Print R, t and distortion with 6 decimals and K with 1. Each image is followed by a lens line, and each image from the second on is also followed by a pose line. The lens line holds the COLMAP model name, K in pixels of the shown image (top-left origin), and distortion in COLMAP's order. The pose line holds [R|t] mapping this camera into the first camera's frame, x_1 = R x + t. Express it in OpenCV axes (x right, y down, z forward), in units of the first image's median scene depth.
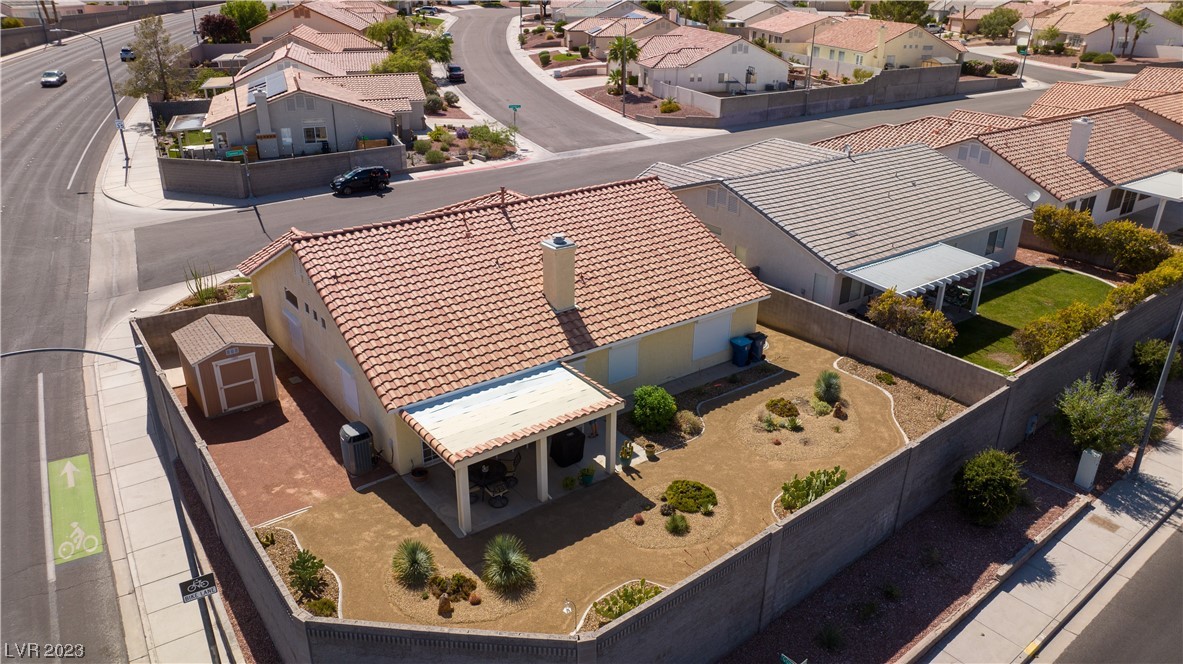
lens RADIAL K [[833.8, 0, 591.5], [0, 833.8, 332.0], [0, 0, 1]] dist [-0.018749, 0.006941]
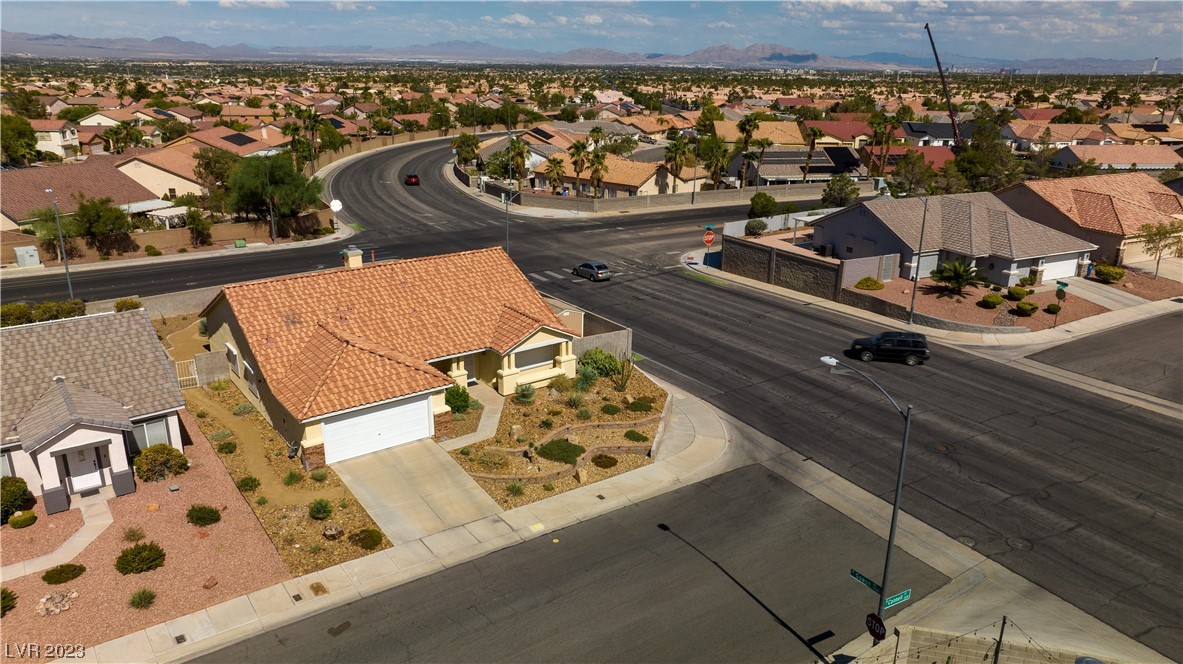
lens RADIAL K [[830.5, 0, 591.5], [0, 830.5, 332.0], [0, 0, 1]] dist [-0.012909, -0.005898]
pose [[-0.999735, -0.020273, -0.010884, -0.478693], [-0.022329, 0.740459, 0.671730, -1.058244], [-0.005559, 0.671795, -0.740716, 2.180589]]
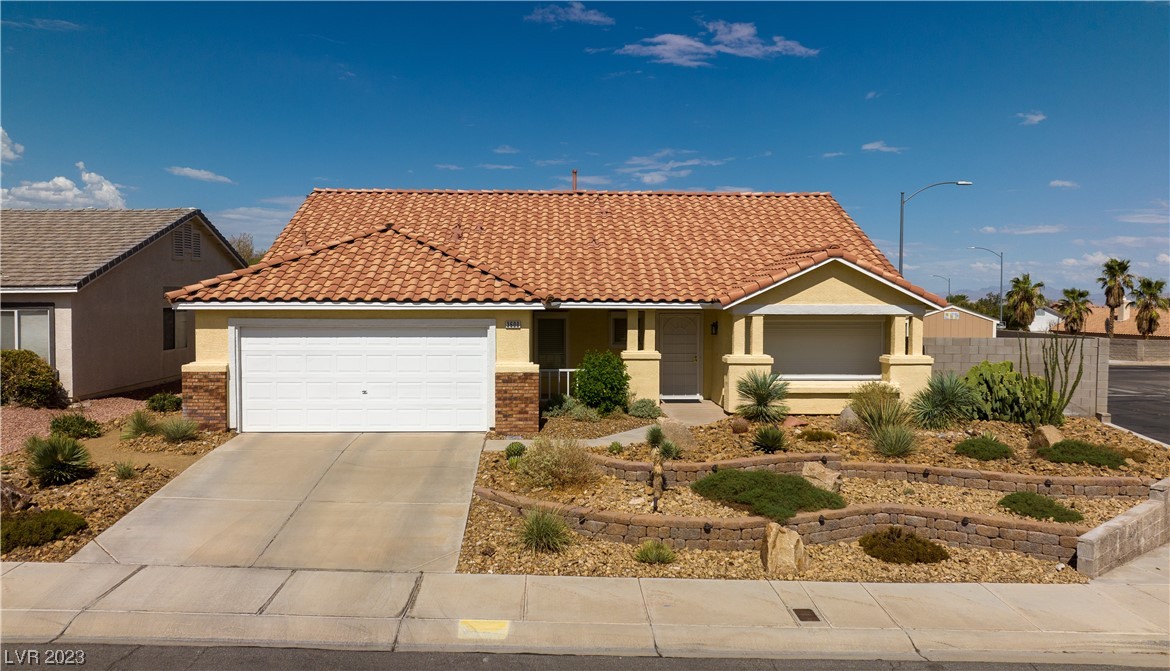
lens RADIAL K [[891.2, 0, 585.0], [0, 891.2, 335.5], [0, 0, 1]] dist [-0.000341, -0.000225]
pose [[-0.829095, -0.041421, 0.557572, -0.618305], [0.212298, 0.899242, 0.382483, -0.363245], [-0.517235, 0.435486, -0.736763, 1.729333]]
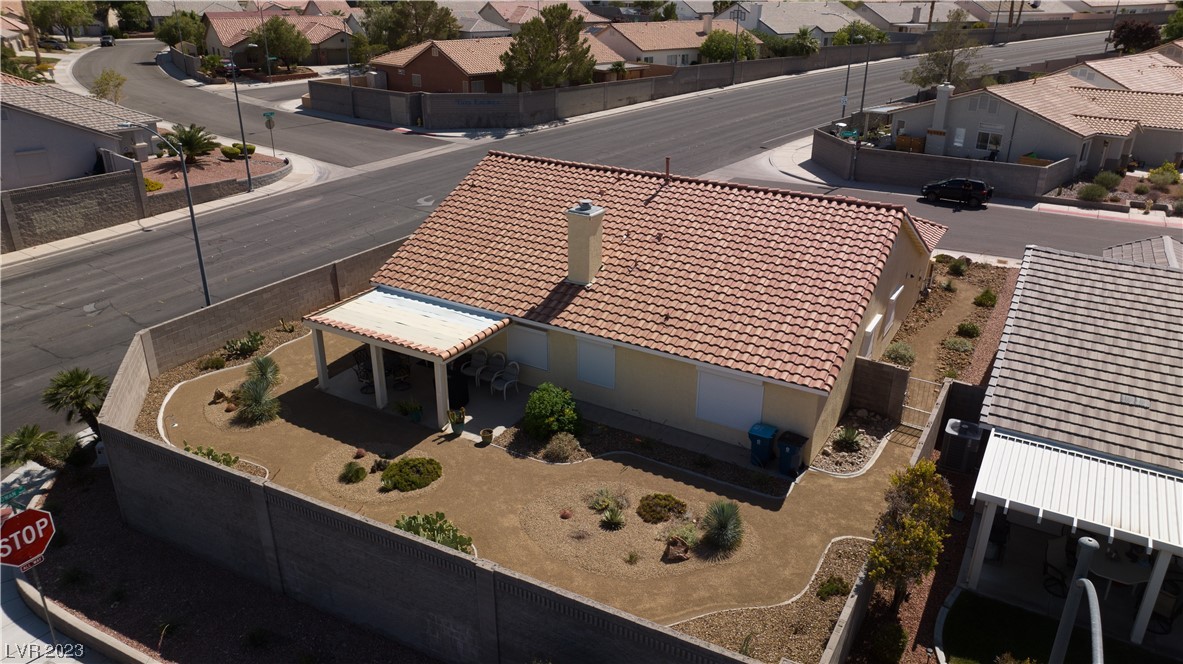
lens RADIAL K [[833.8, 0, 591.5], [0, 833.8, 332.0], [0, 0, 1]] dist [-0.018749, 0.006941]
pose [[0.388854, 0.356680, -0.849454, 0.710688], [-0.375356, 0.903359, 0.207487, -0.160100], [0.841368, 0.238165, 0.485157, 0.532554]]
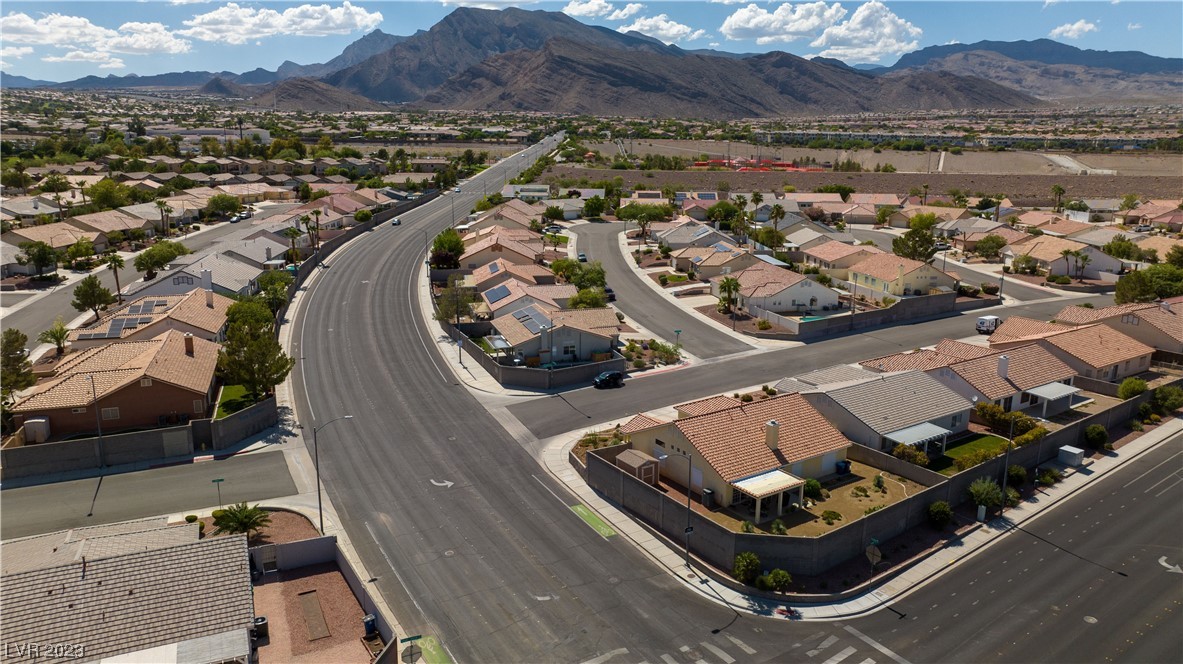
lens RADIAL K [[833.7, 0, 591.5], [0, 833.7, 332.0], [0, 0, 1]] dist [-0.001133, -0.063772]
pose [[0.999144, 0.008206, -0.040551, -0.457311], [-0.015507, 0.982962, -0.183155, 0.090781], [0.038357, 0.183627, 0.982247, -1.498936]]
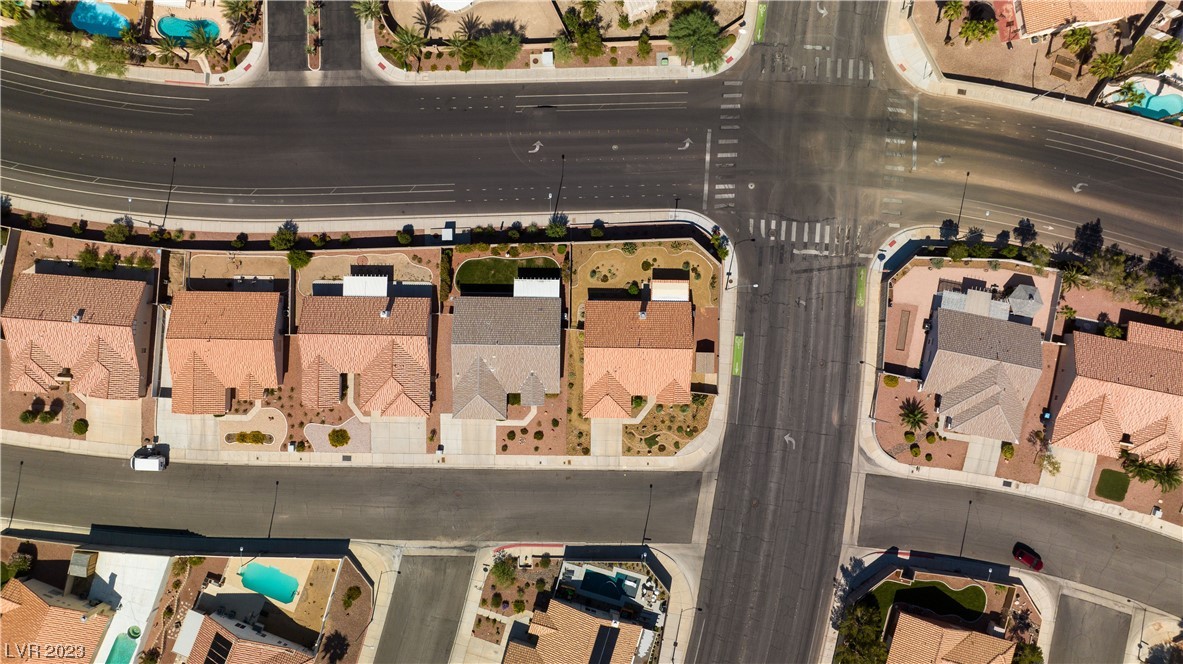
lens RADIAL K [[833.8, 0, 591.5], [0, 833.8, 332.0], [0, 0, 1]] dist [-0.018749, 0.006941]
pose [[-0.795286, -0.606223, -0.003679, 0.123667], [0.237677, -0.317373, 0.918033, -3.770167], [-0.557700, 0.729224, 0.396488, -0.459704]]
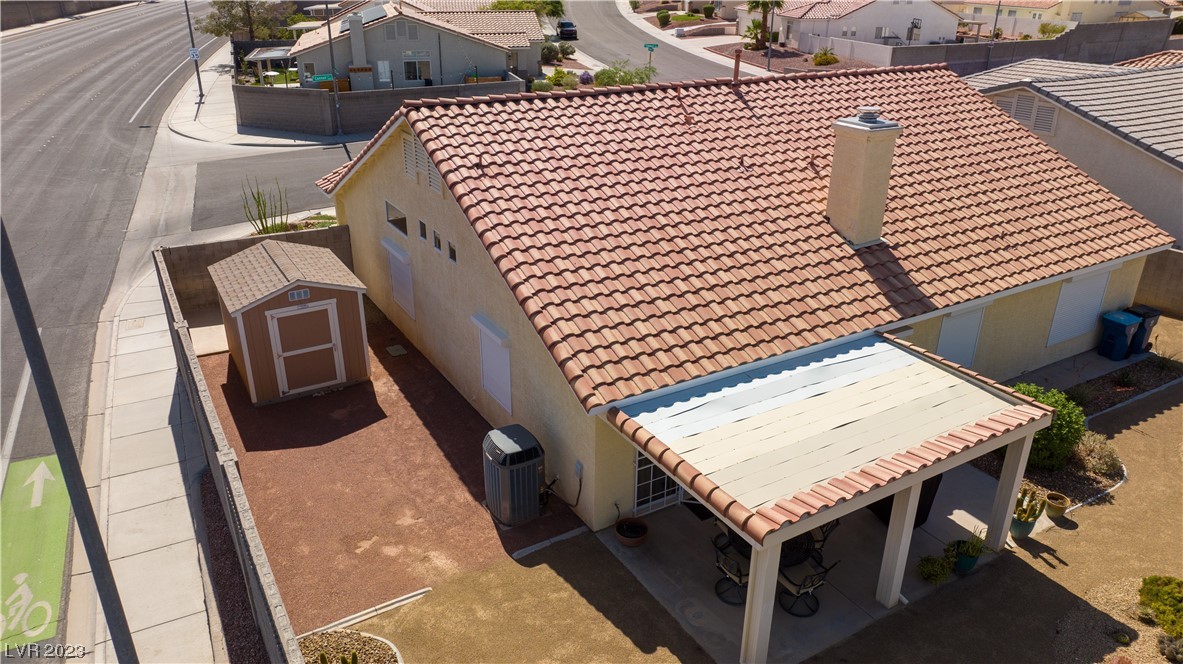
lens RADIAL K [[833.8, 0, 591.5], [0, 833.8, 332.0], [0, 0, 1]] dist [-0.018749, 0.006941]
pose [[0.995184, 0.040290, -0.089364, -0.151967], [-0.040169, 0.999188, 0.003156, 0.035675], [0.089418, 0.000449, 0.995994, 0.381574]]
